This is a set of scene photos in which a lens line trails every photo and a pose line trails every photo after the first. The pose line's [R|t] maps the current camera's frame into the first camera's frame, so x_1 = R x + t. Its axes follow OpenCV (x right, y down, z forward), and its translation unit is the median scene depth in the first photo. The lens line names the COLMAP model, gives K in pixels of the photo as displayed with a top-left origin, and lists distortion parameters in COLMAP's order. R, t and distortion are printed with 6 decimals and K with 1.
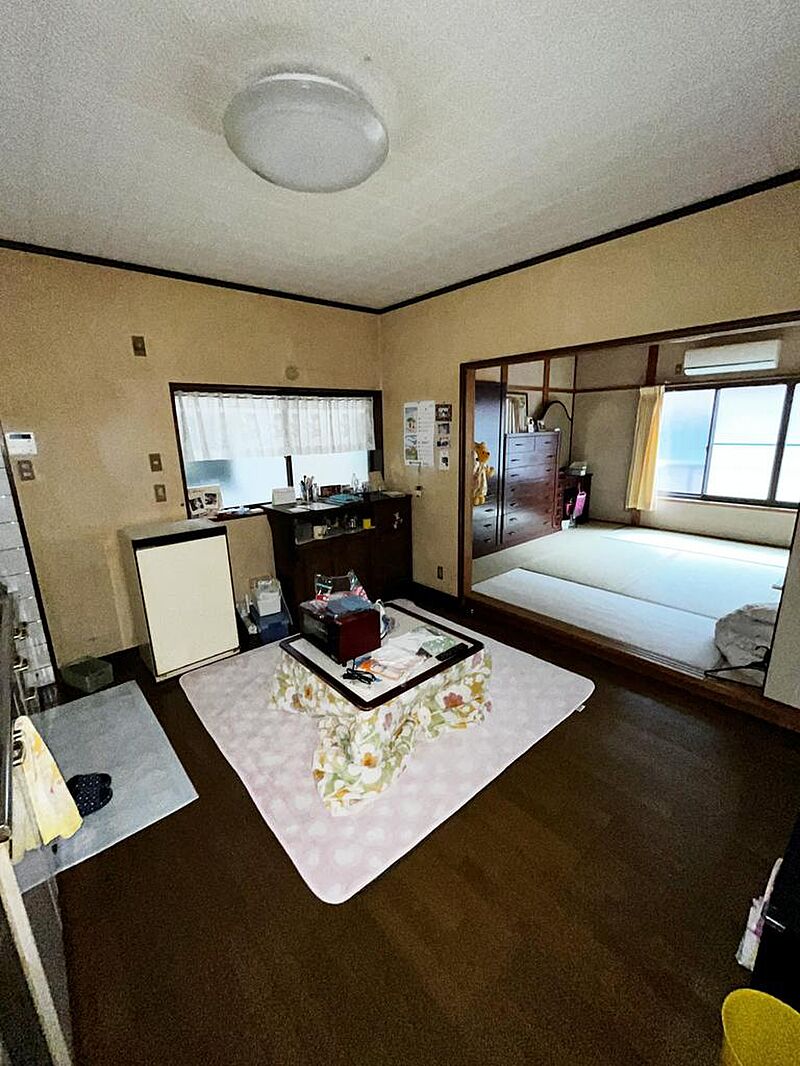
lens RADIAL K [[436.4, 0, 401.3], [0, 436.4, 533.4], [0, 0, 1]] dist [-0.002921, 0.000342]
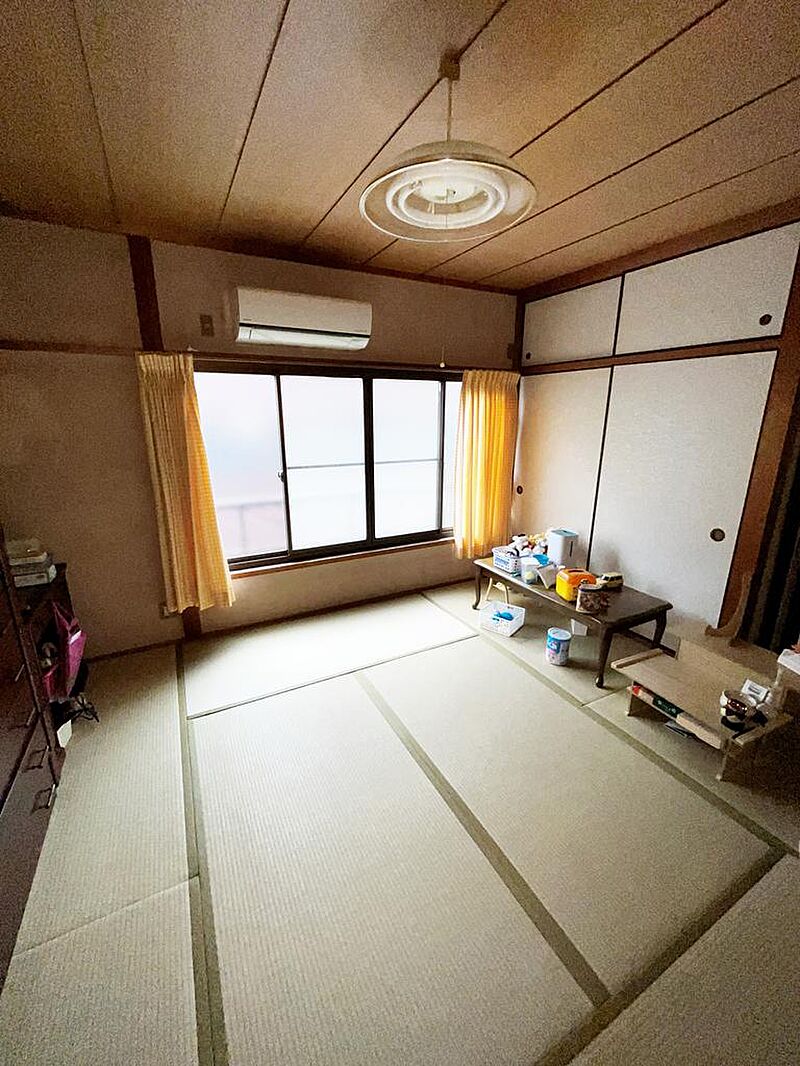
lens RADIAL K [[436.4, 0, 400.6], [0, 436.4, 530.4], [0, 0, 1]] dist [-0.002921, 0.000342]
pose [[0.226498, -0.235854, 0.945025, 0.170041], [0.225184, 0.956634, 0.184781, -0.201114], [-0.947624, 0.170952, 0.269786, 0.714389]]
